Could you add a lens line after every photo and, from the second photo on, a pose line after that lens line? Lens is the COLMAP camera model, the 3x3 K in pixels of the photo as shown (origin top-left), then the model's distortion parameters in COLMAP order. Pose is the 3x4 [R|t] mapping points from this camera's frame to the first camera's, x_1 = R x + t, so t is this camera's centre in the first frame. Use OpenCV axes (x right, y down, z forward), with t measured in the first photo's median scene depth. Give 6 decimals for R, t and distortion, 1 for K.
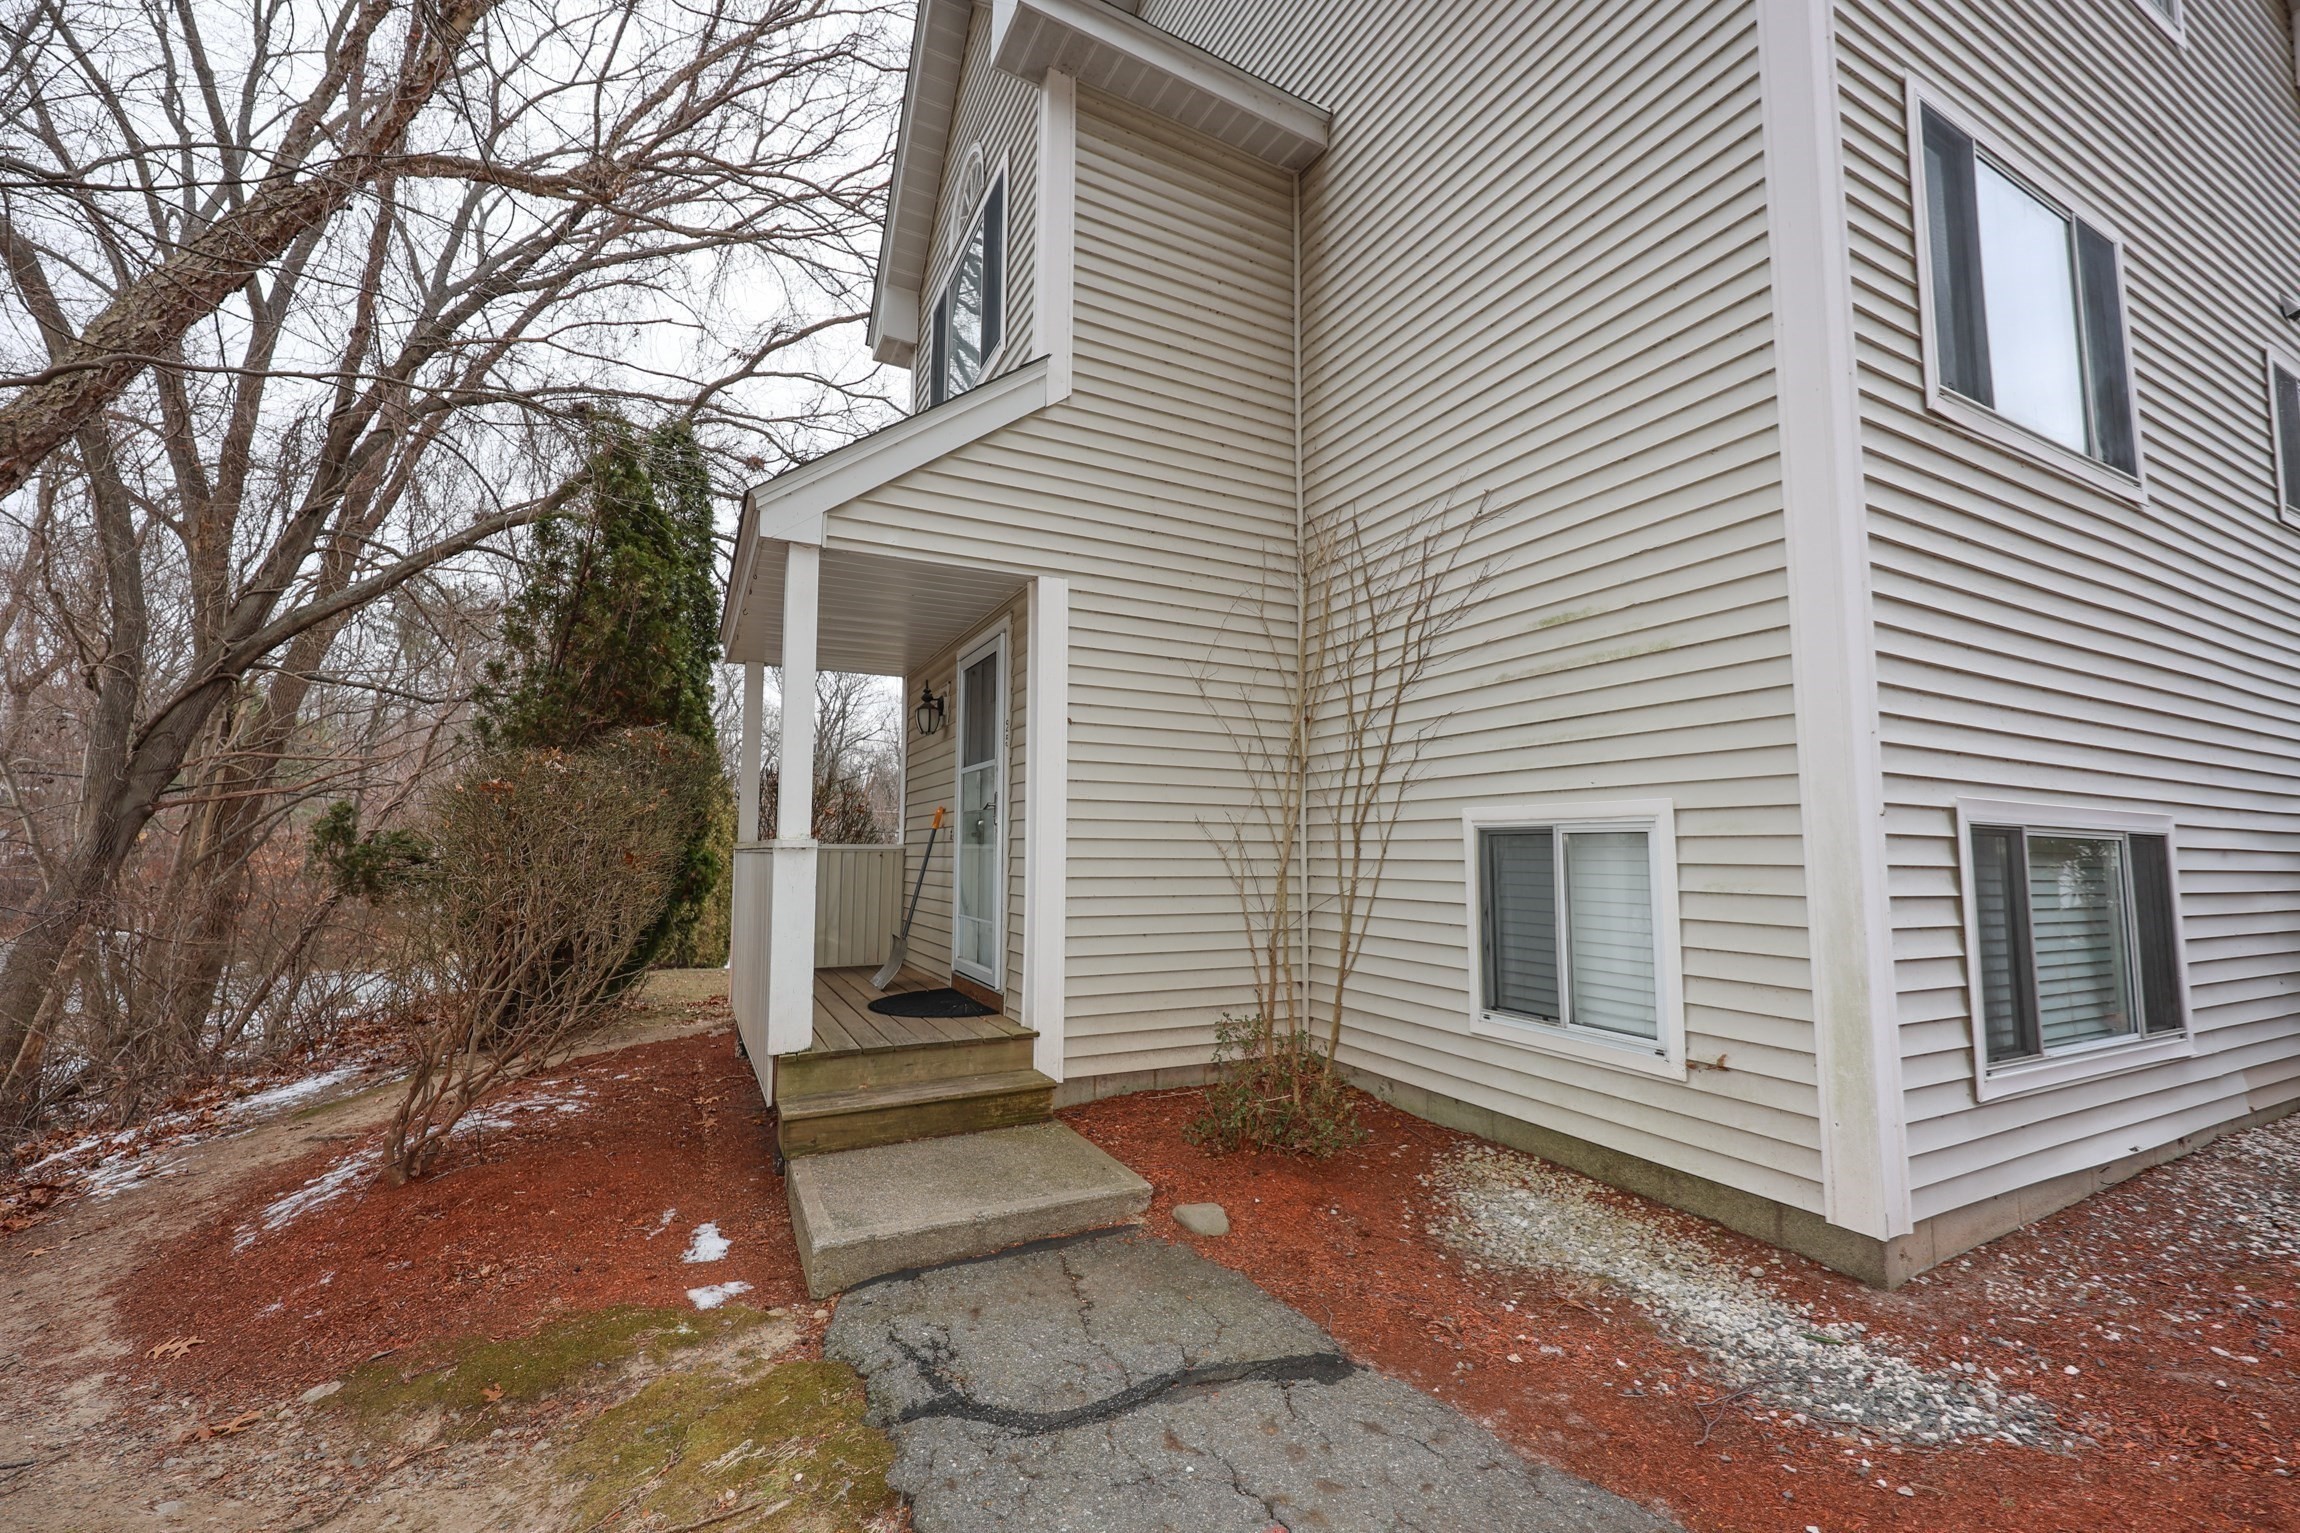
lens RADIAL K [[931.6, 0, 1139.4], [0, 931.6, 774.2], [0, 0, 1]] dist [0.000560, 0.000359]
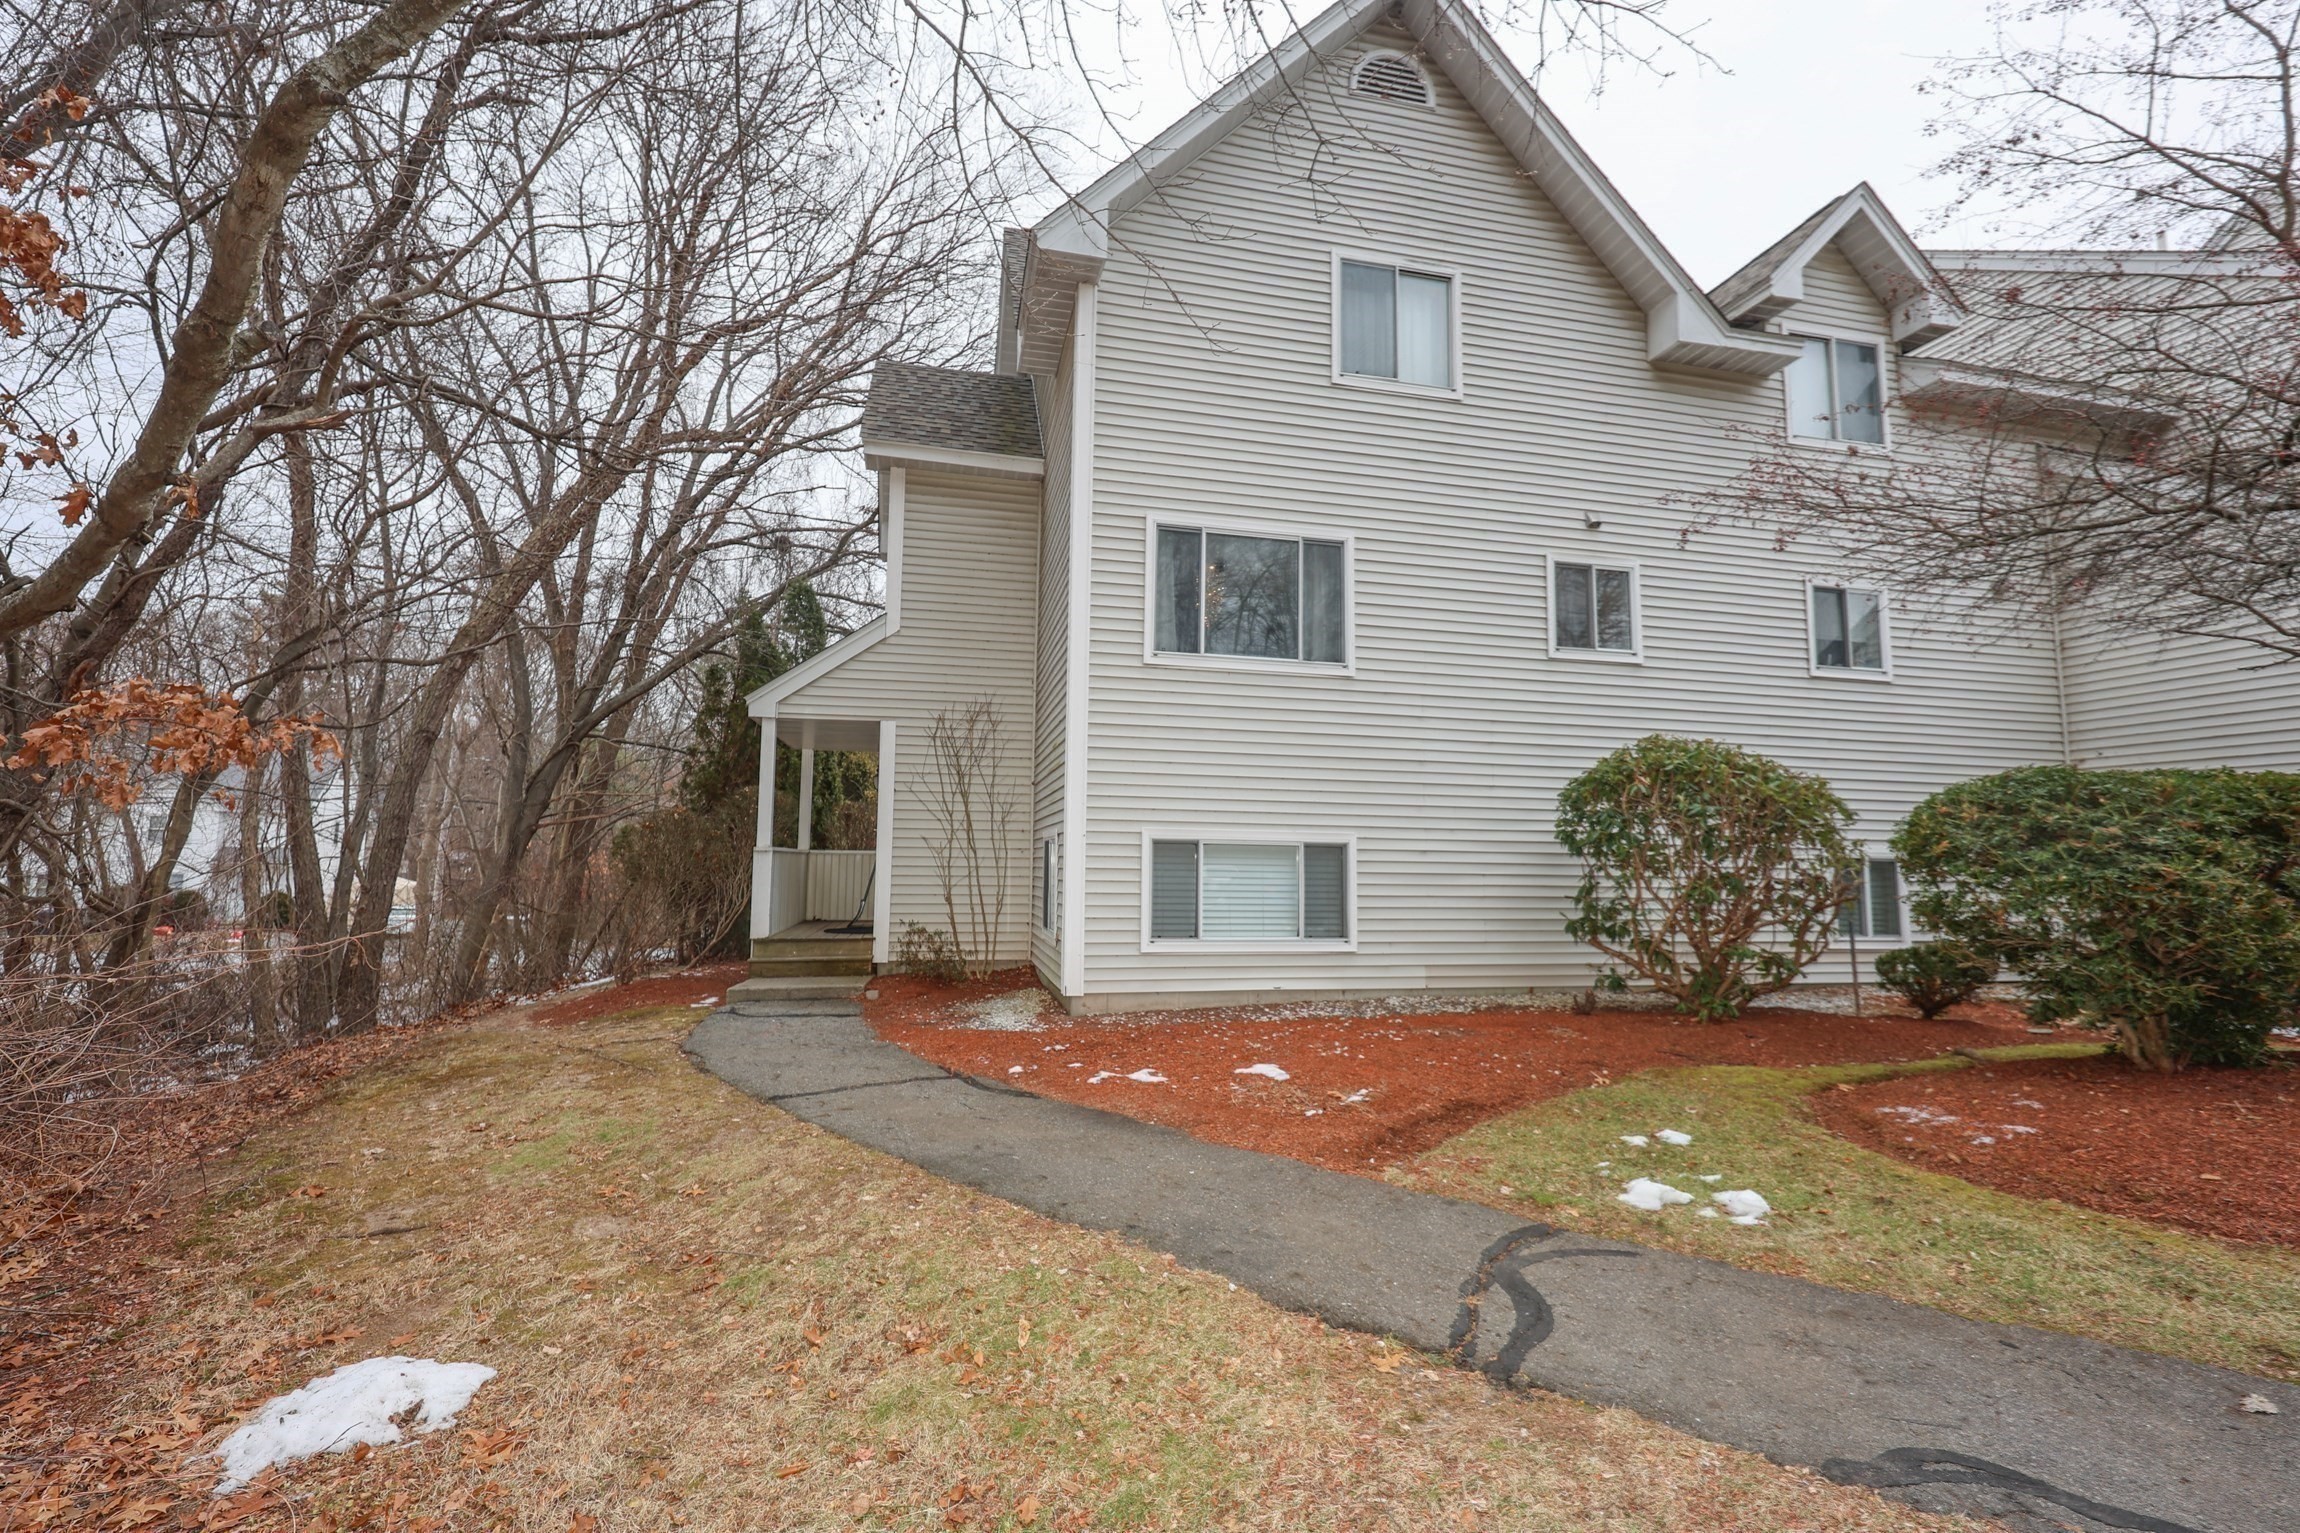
lens RADIAL K [[979.1, 0, 1150.0], [0, 979.1, 766.5], [0, 0, 1]] dist [0.003836, 0.000803]
pose [[0.968126, -0.021545, -0.249534, 0.349681], [0.018193, 0.999711, -0.015735, -0.021607], [0.249800, 0.010693, 0.968238, -0.334304]]
